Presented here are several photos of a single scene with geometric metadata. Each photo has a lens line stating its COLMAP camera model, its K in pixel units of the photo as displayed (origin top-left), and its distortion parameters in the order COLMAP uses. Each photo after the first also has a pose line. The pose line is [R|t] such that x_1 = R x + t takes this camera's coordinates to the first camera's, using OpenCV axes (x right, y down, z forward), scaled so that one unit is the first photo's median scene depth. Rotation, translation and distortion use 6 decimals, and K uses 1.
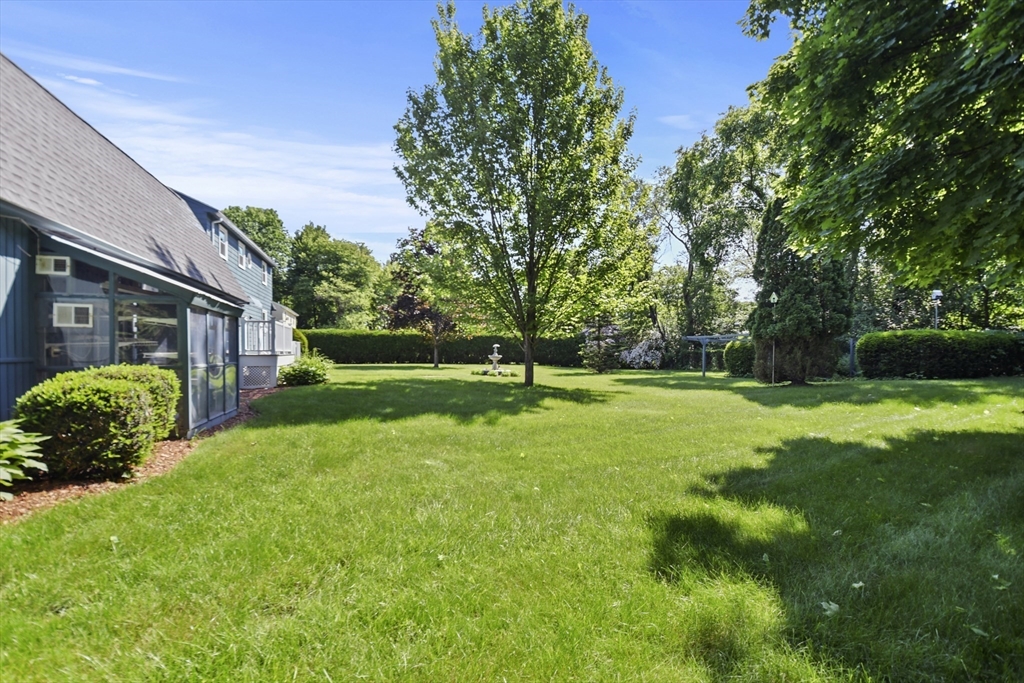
lens RADIAL K [[455.4, 0, 518.1], [0, 455.4, 348.2], [0, 0, 1]] dist [-0.003668, -0.000587]
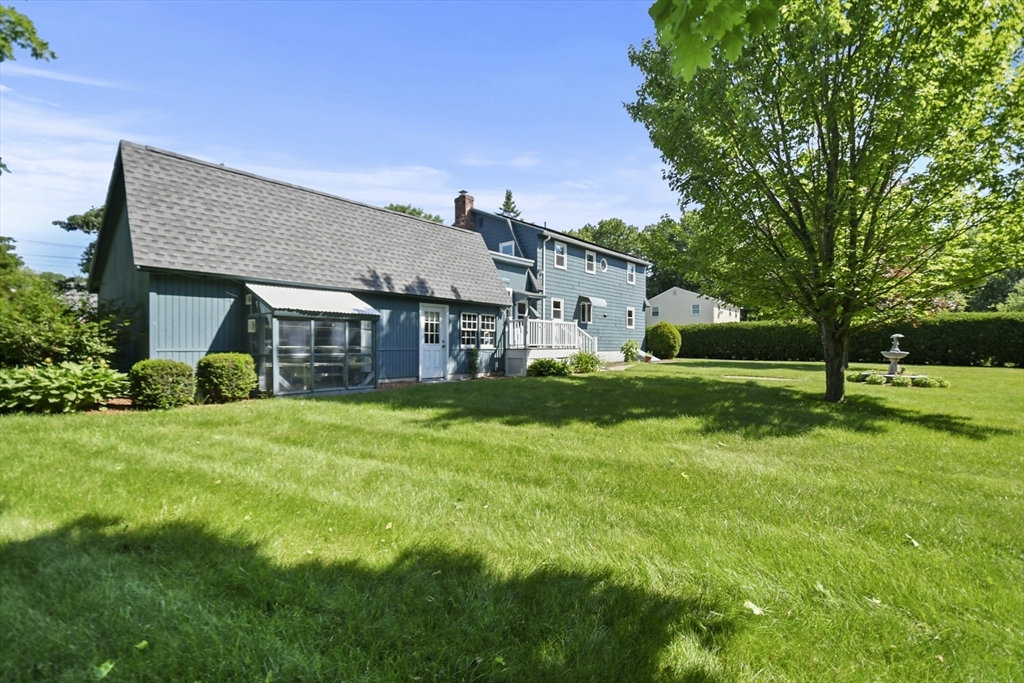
lens RADIAL K [[455.4, 0, 518.2], [0, 455.4, 341.0], [0, 0, 1]] dist [-0.003668, -0.000587]
pose [[0.523952, -0.007282, -0.851716, 0.095225], [0.005828, 0.999971, -0.004964, 0.000351], [0.851728, -0.002363, 0.523979, 0.079068]]
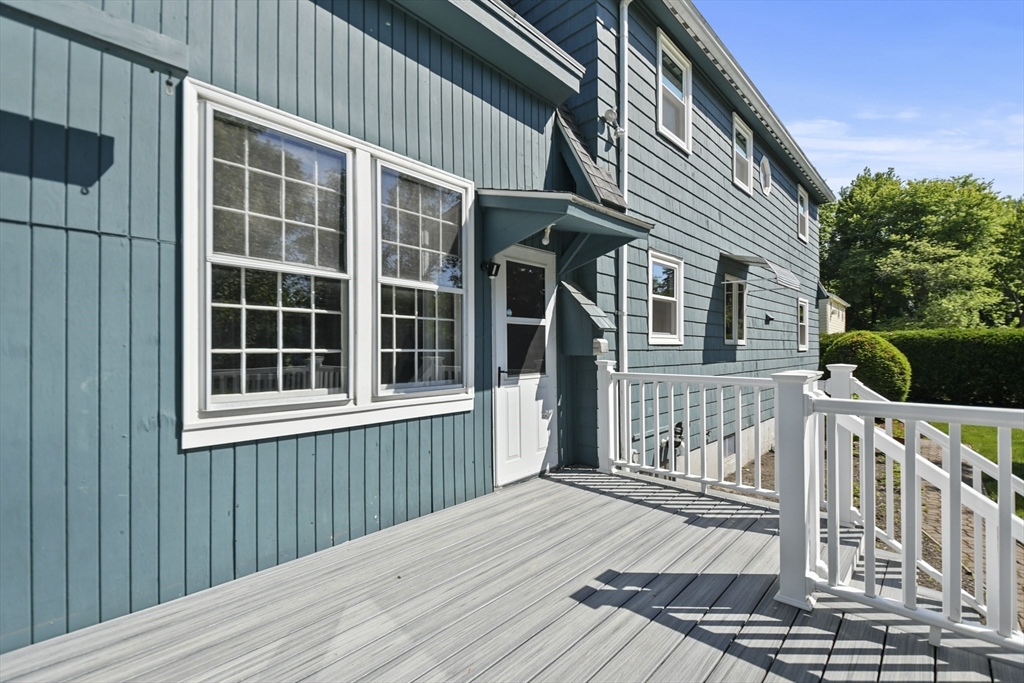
lens RADIAL K [[455.4, 0, 515.2], [0, 455.4, 344.7], [0, 0, 1]] dist [-0.003668, -0.000587]
pose [[0.483949, -0.003410, -0.875090, -0.124600], [0.008329, 0.999965, 0.000709, -0.016662], [0.875057, -0.007631, 0.483960, 0.219205]]
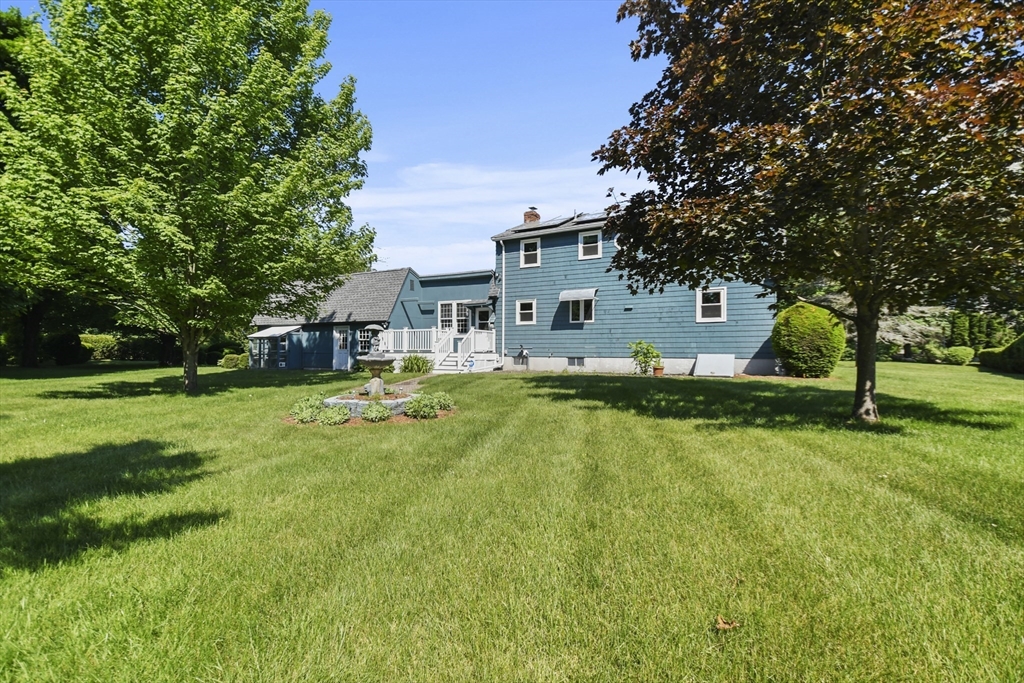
lens RADIAL K [[455.4, 0, 513.8], [0, 455.4, 345.0], [0, 0, 1]] dist [-0.003668, -0.000587]
pose [[-0.689415, -0.012597, -0.724257, 0.054940], [0.007588, 0.999668, -0.024610, 0.006472], [0.724327, -0.022462, -0.689090, 0.511501]]
